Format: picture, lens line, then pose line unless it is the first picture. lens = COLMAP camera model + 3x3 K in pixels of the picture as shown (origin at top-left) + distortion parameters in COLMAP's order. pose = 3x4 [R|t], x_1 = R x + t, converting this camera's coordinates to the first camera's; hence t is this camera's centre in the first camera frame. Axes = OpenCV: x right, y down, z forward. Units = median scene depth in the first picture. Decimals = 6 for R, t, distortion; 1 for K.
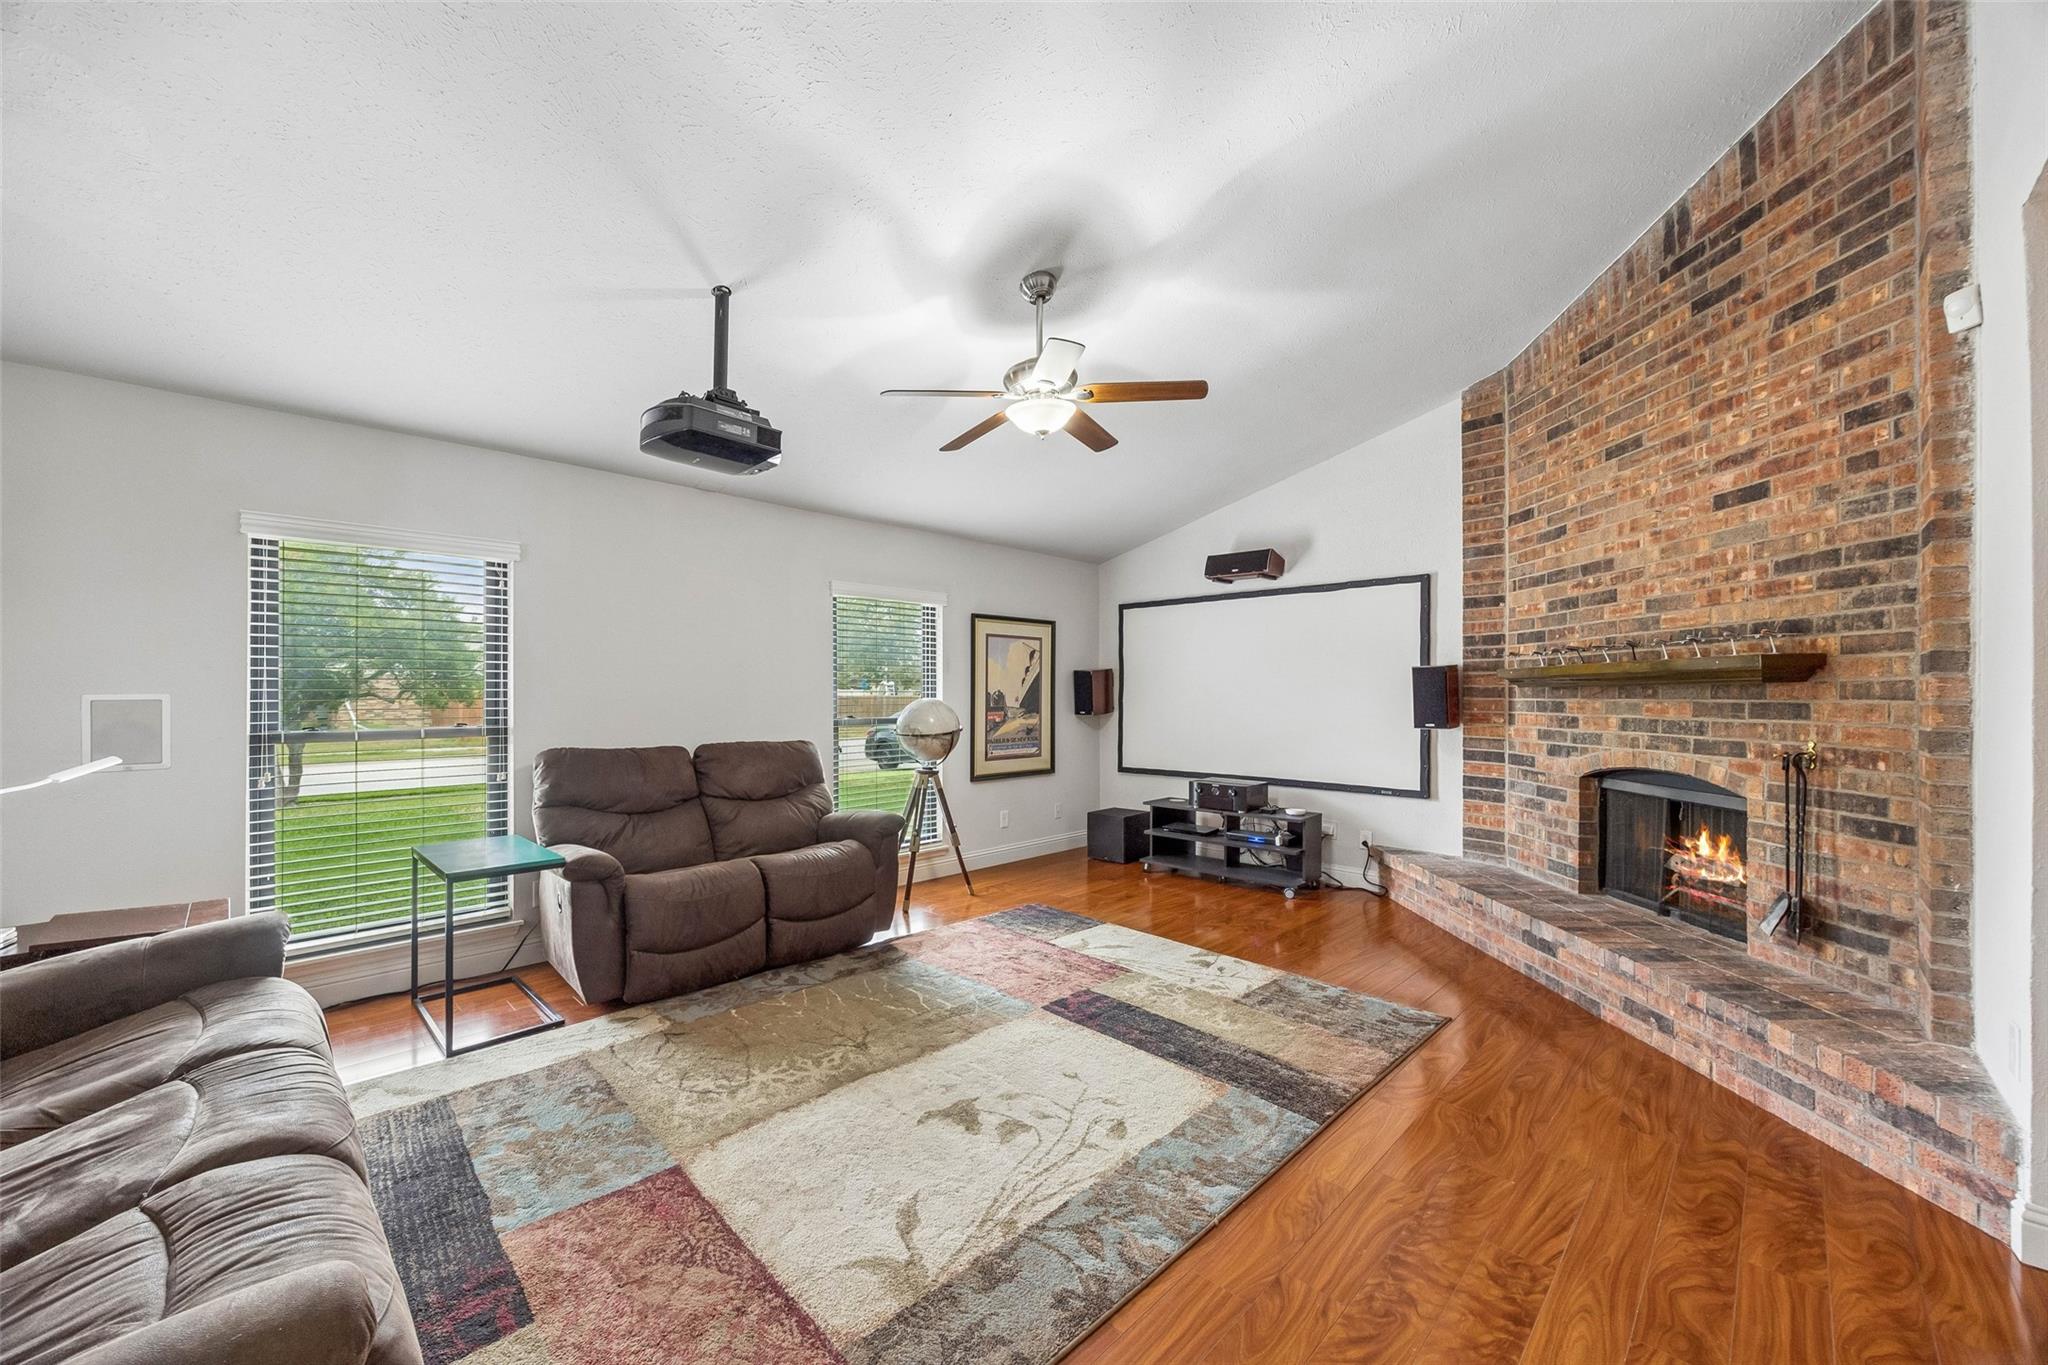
lens RADIAL K [[792.6, 0, 1019.7], [0, 792.6, 694.0], [0, 0, 1]] dist [0.000208, 0.000175]
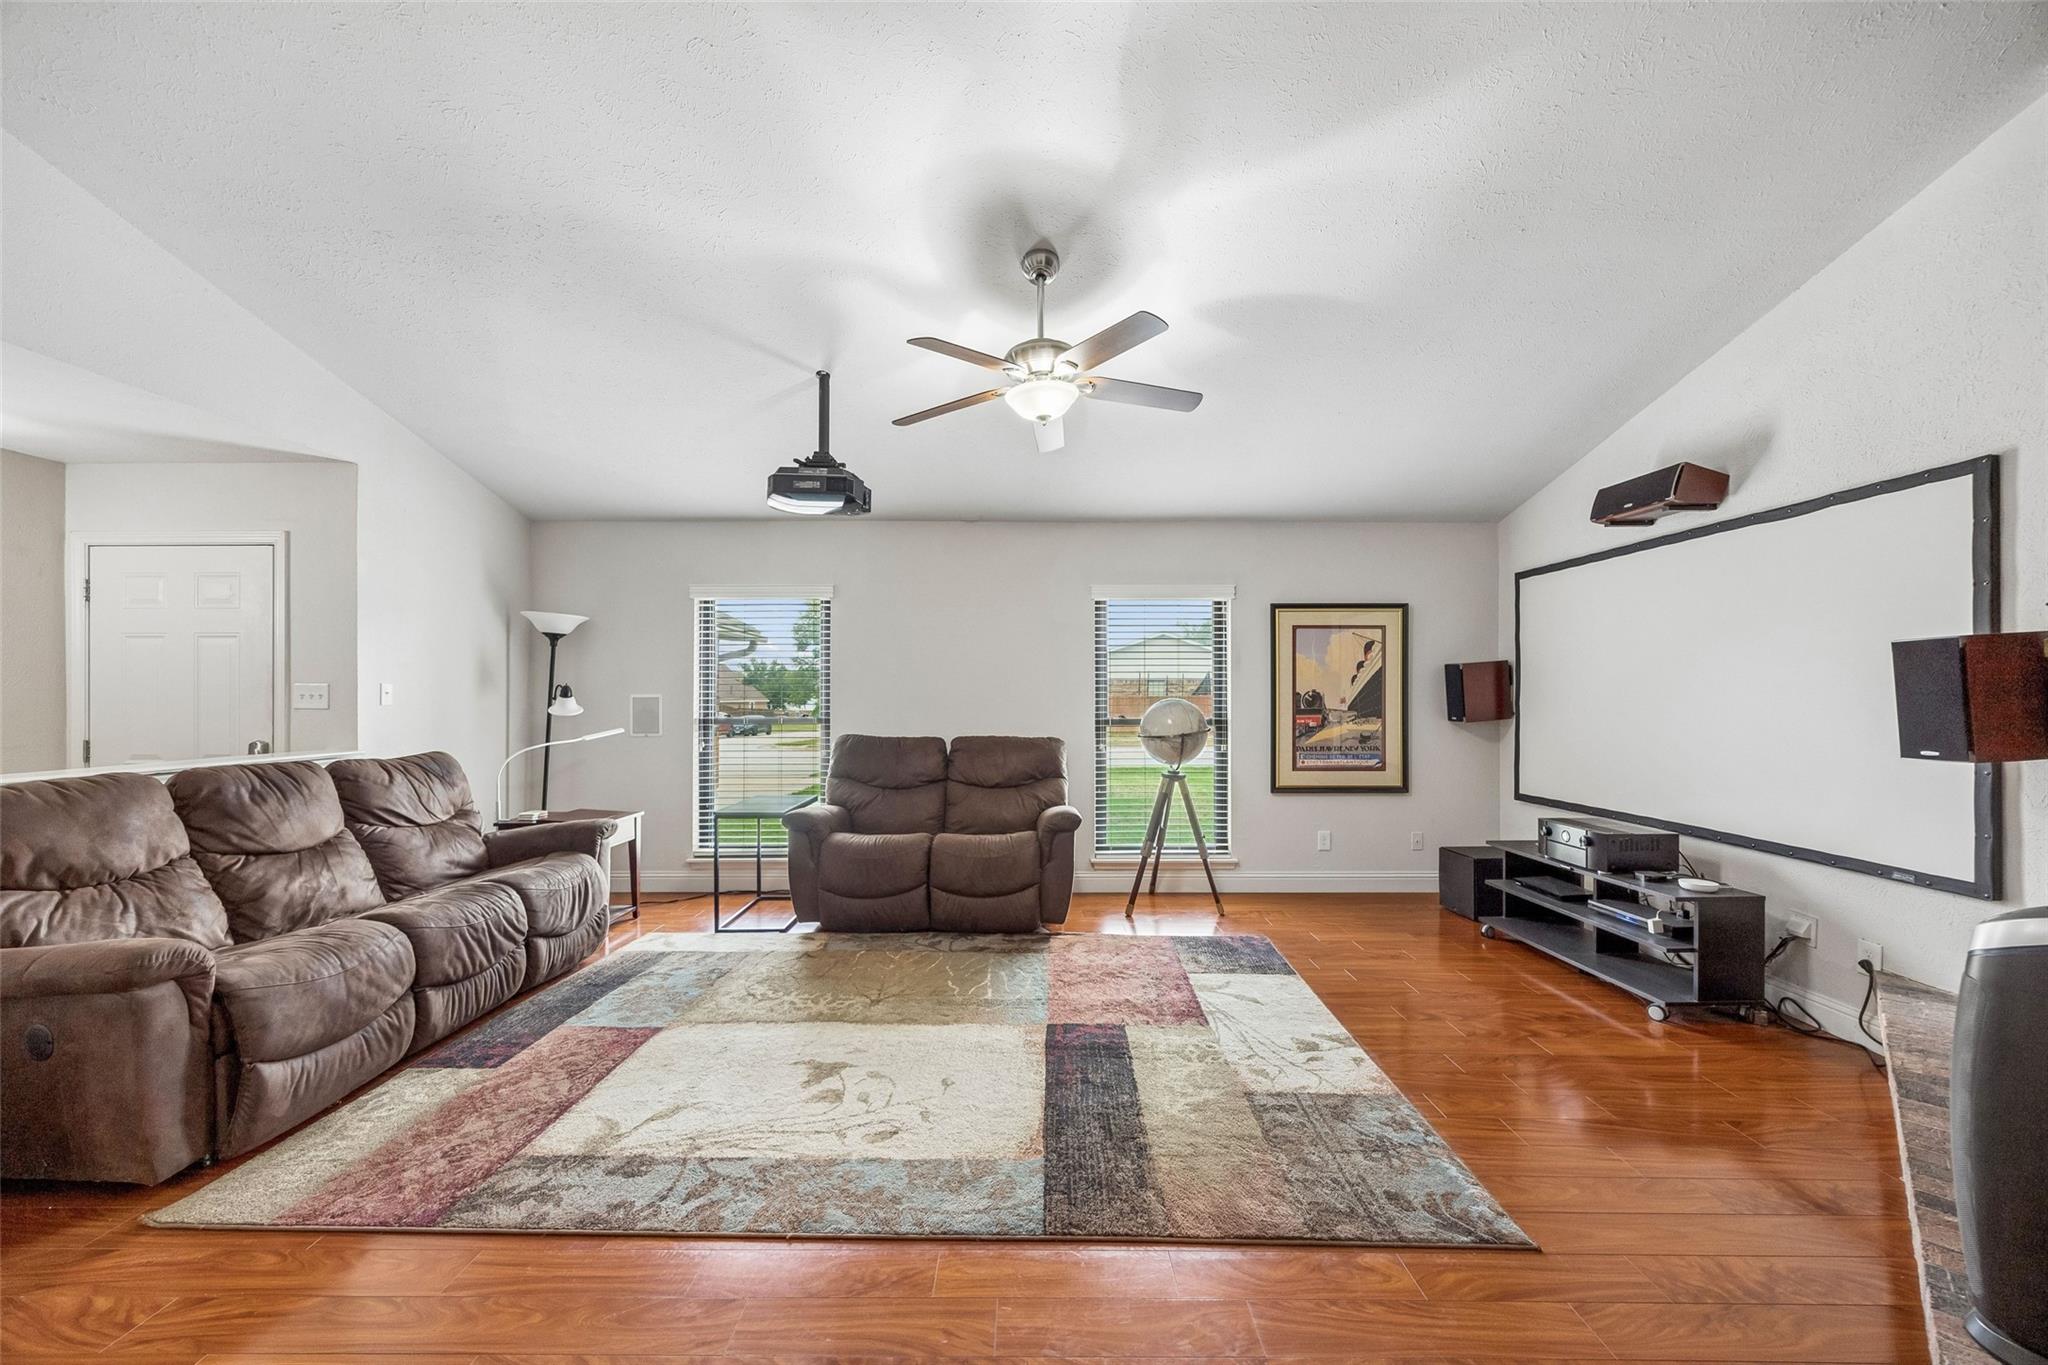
lens RADIAL K [[792.6, 0, 1019.7], [0, 792.6, 694.0], [0, 0, 1]] dist [0.000208, 0.000175]
pose [[0.697989, -0.001388, -0.716108, 0.609964], [-0.000419, 0.999997, -0.002347, 0.003105], [0.716109, 0.001938, 0.697986, 0.280508]]
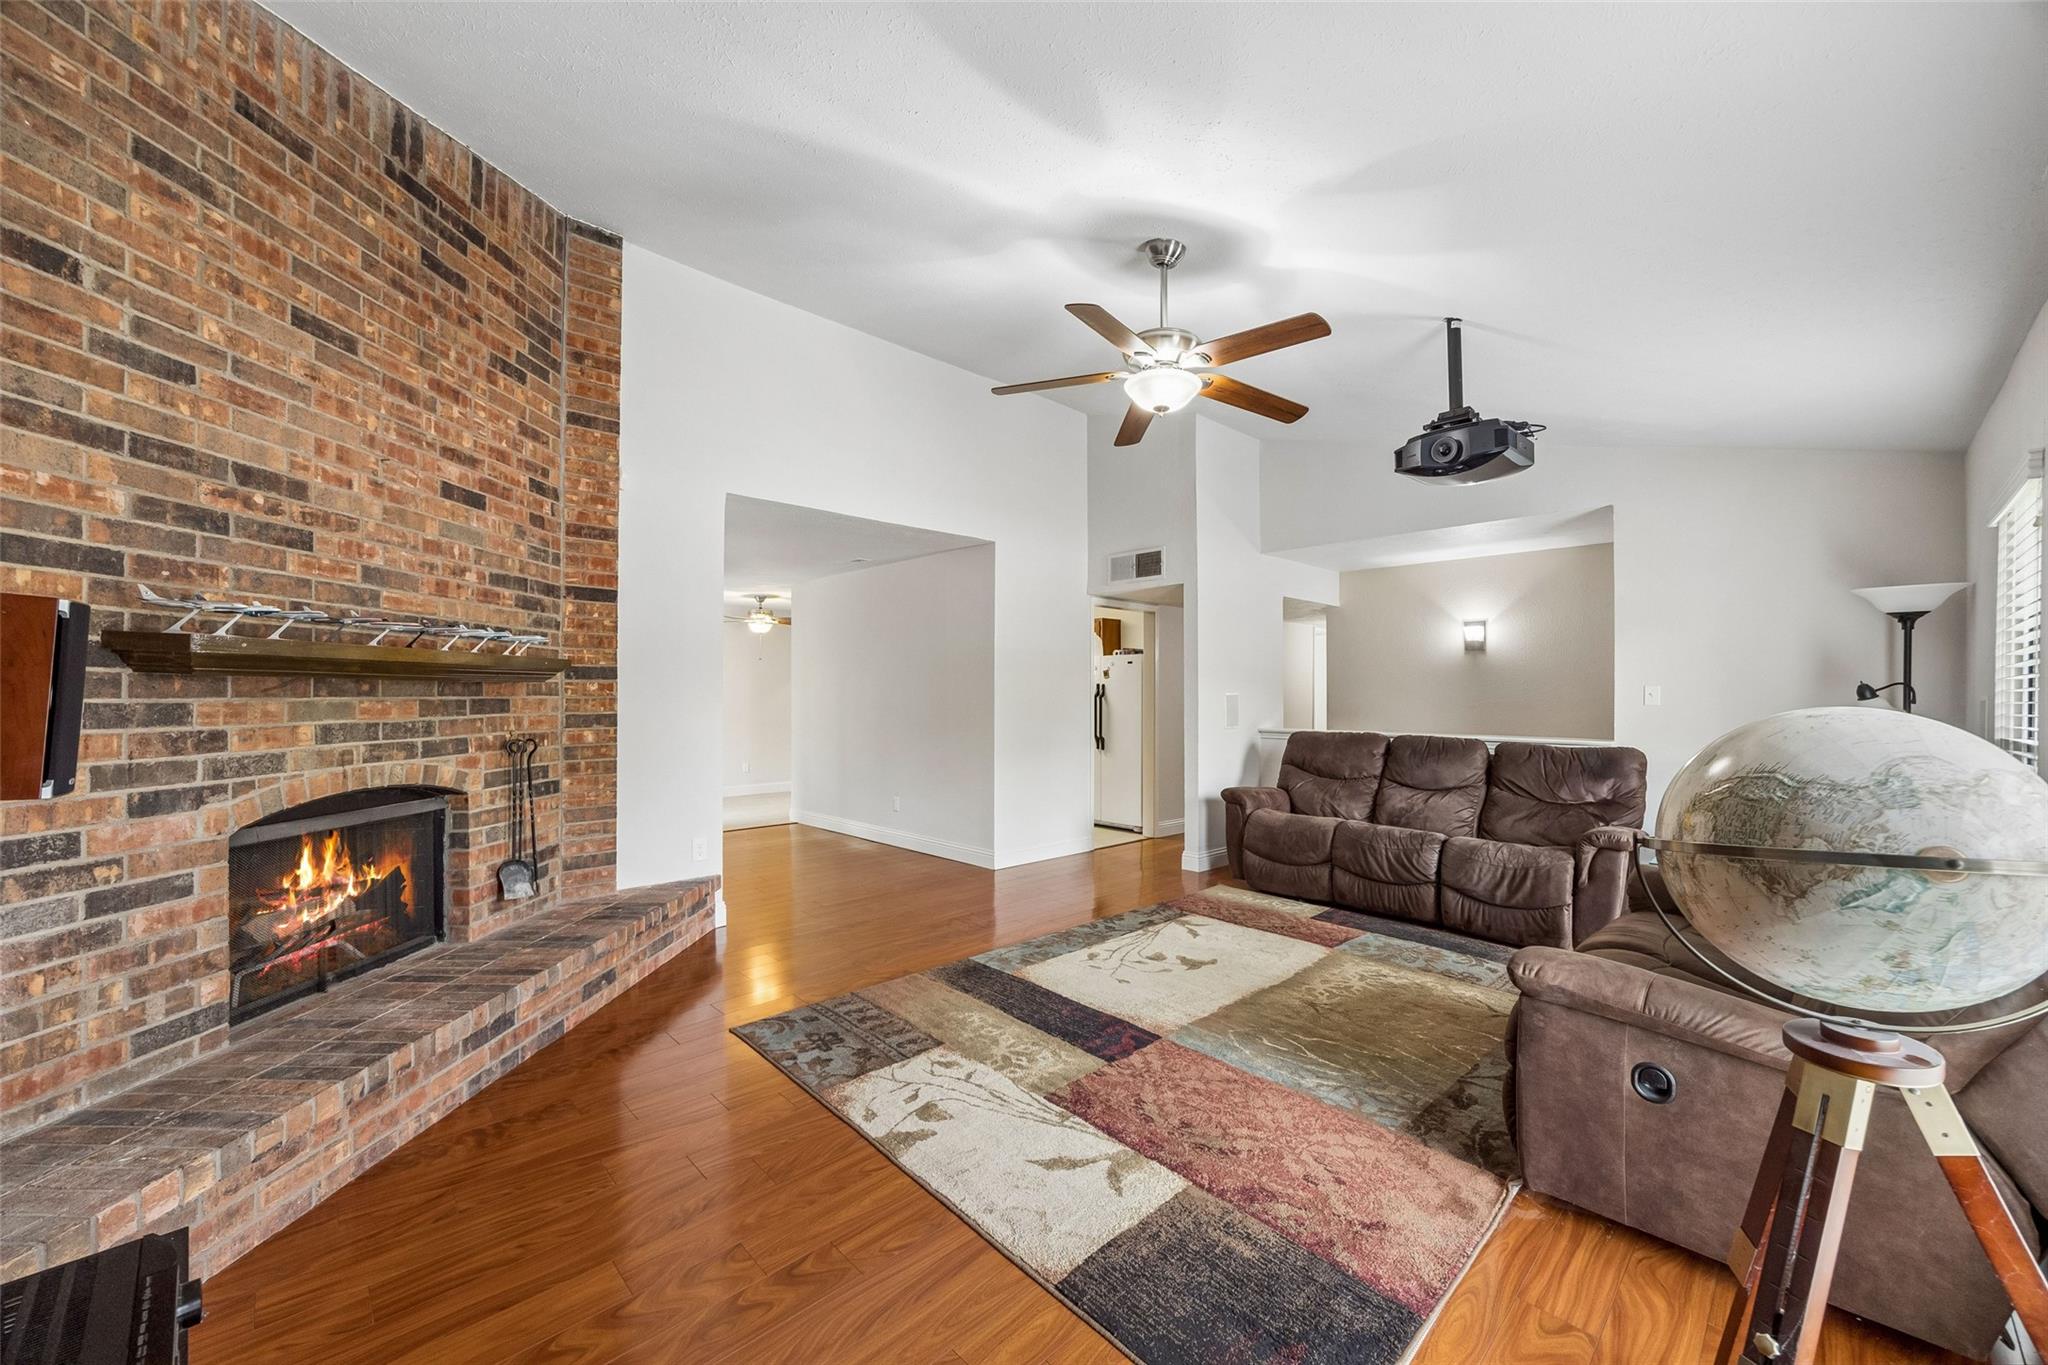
lens RADIAL K [[770.0, 0, 1014.1], [0, 770.0, 677.9], [0, 0, 1]] dist [-0.021361, 0.000043]
pose [[-0.999149, -0.001610, 0.041211, 0.143364], [-0.002511, 0.999759, -0.021830, 0.002573], [-0.041166, -0.021915, -0.998912, 1.690926]]
